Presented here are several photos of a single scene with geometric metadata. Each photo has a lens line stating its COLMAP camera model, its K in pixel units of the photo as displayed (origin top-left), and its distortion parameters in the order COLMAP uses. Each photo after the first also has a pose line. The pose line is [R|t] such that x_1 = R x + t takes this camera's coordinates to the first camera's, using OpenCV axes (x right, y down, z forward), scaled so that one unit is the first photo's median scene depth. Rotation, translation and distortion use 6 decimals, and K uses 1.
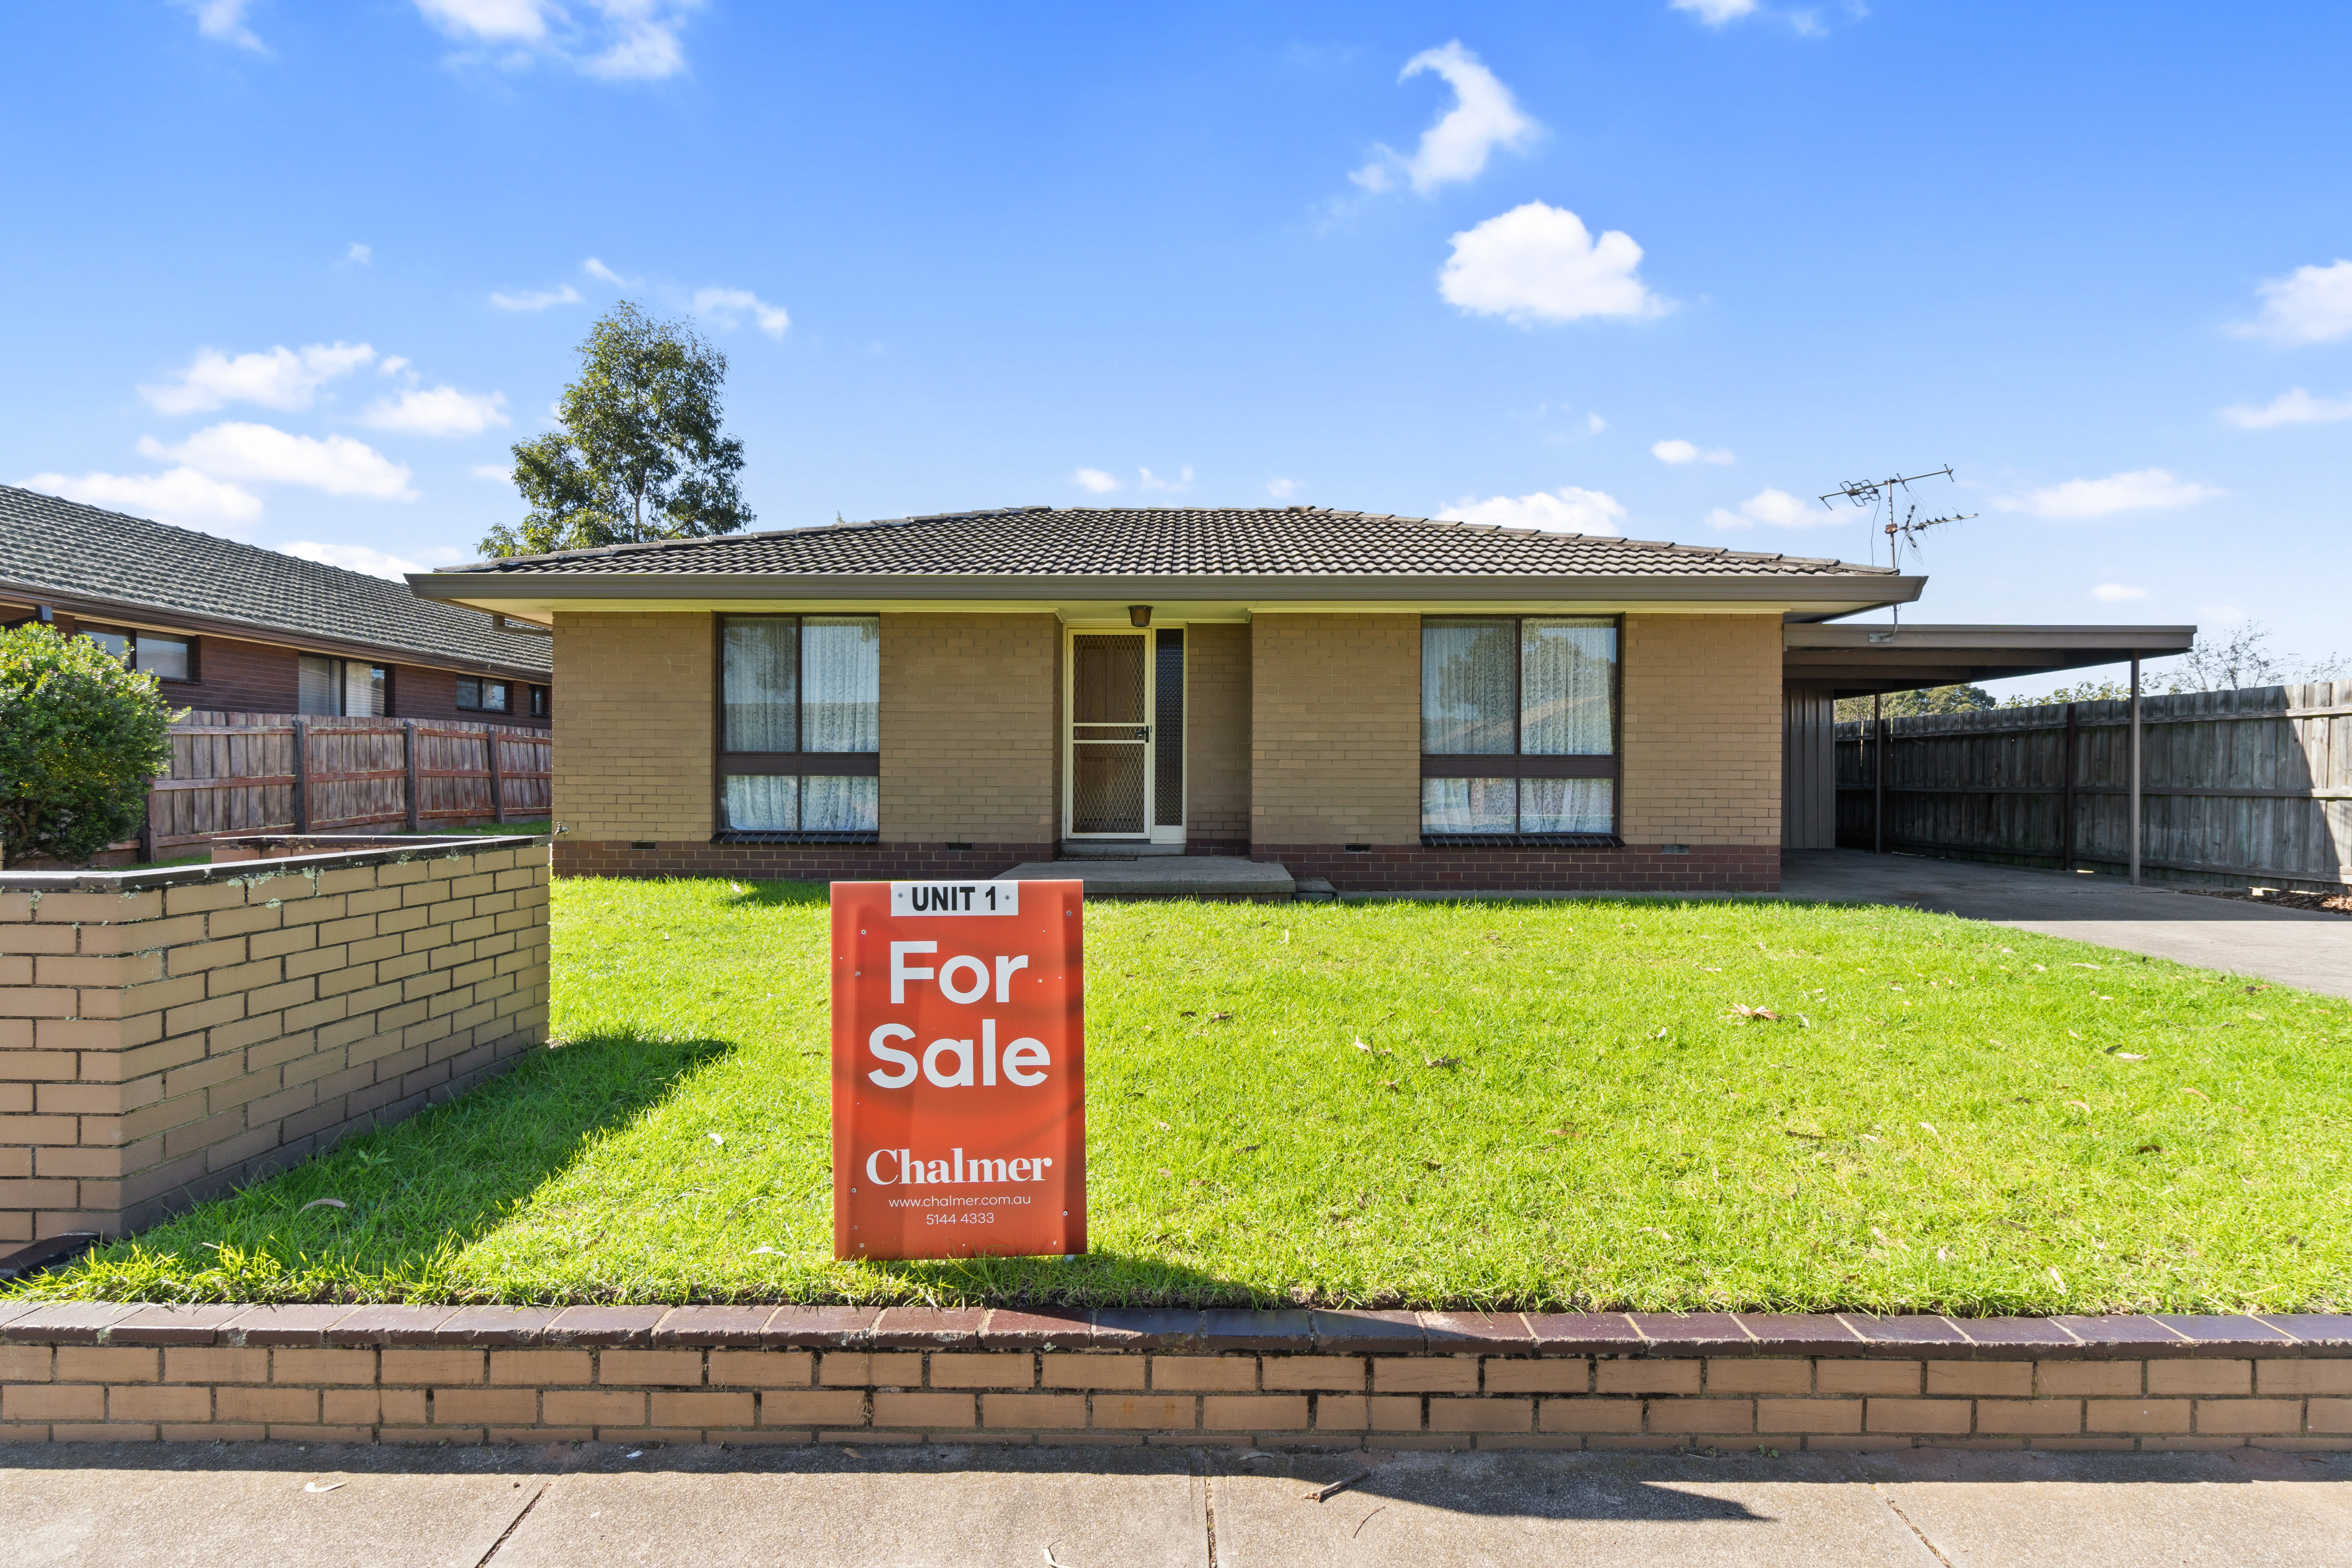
lens RADIAL K [[1021.3, 0, 1178.9], [0, 1021.3, 775.7], [0, 0, 1]] dist [-0.006030, -0.000073]
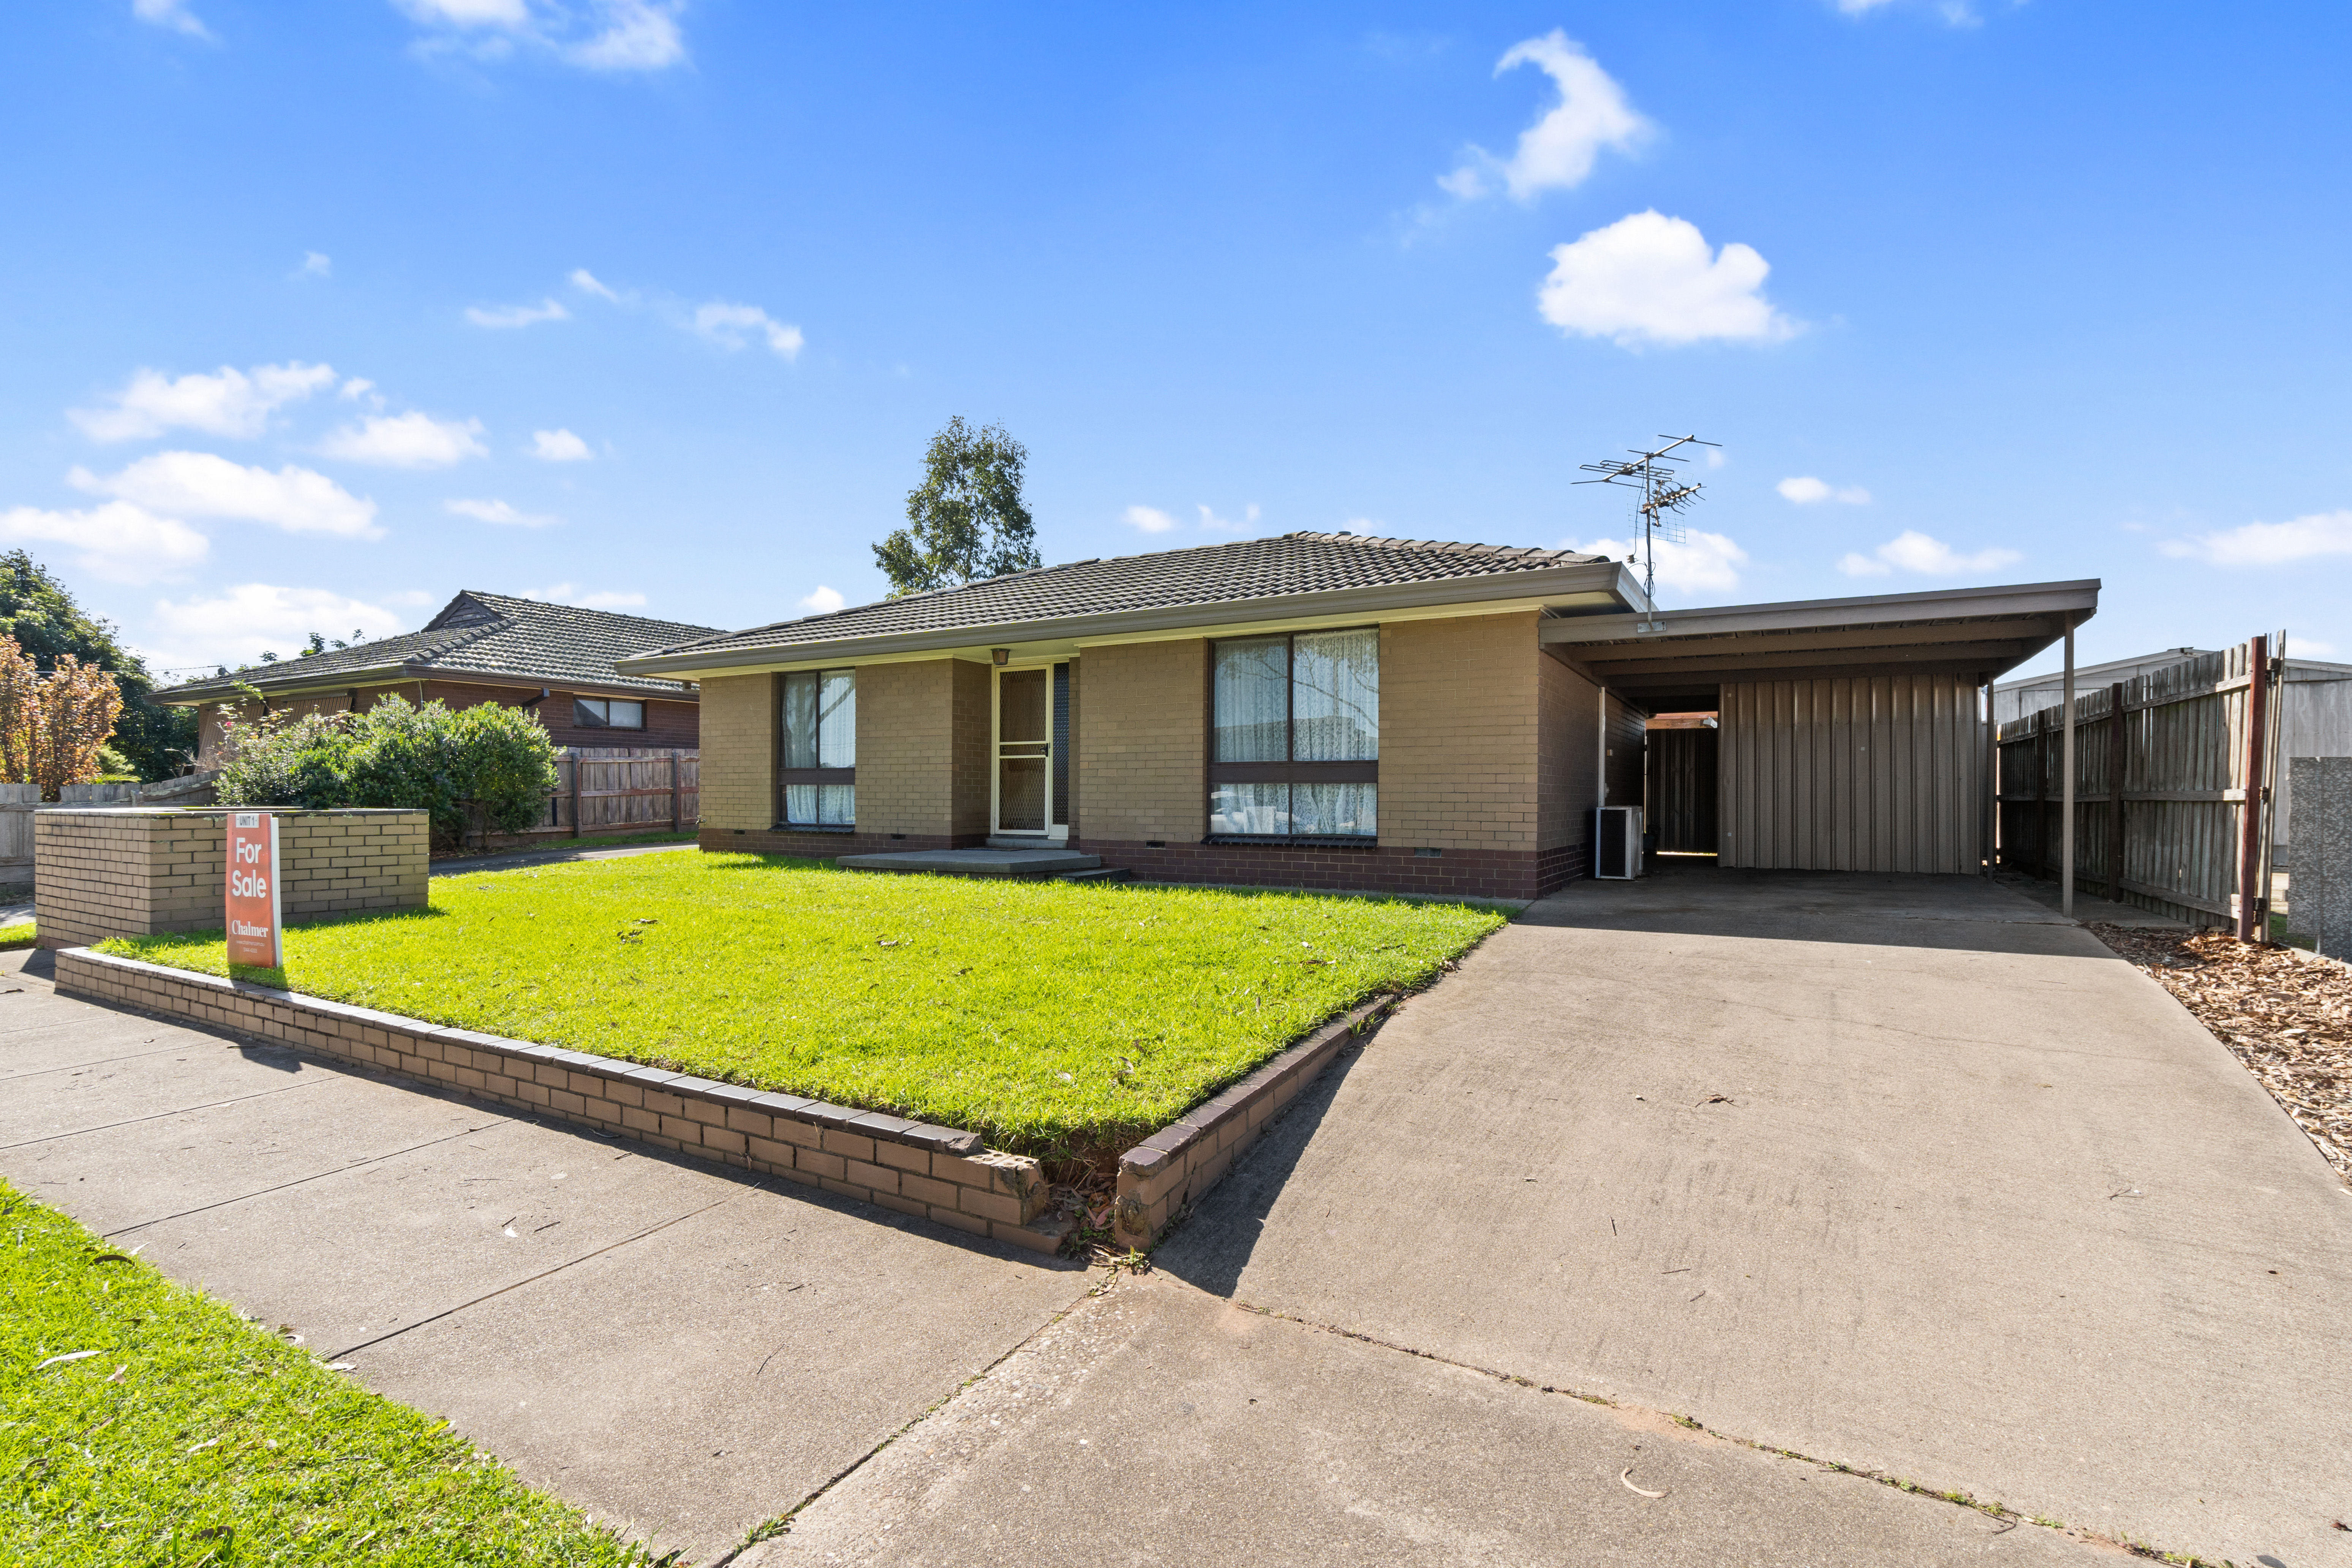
lens RADIAL K [[1021.3, 0, 1163.3], [0, 1021.3, 788.4], [0, 0, 1]] dist [-0.006030, -0.000073]
pose [[0.879491, -0.004877, -0.475890, 0.728803], [0.005922, 0.999982, 0.000697, 0.006300], [0.475878, -0.003431, 0.879504, -0.014198]]
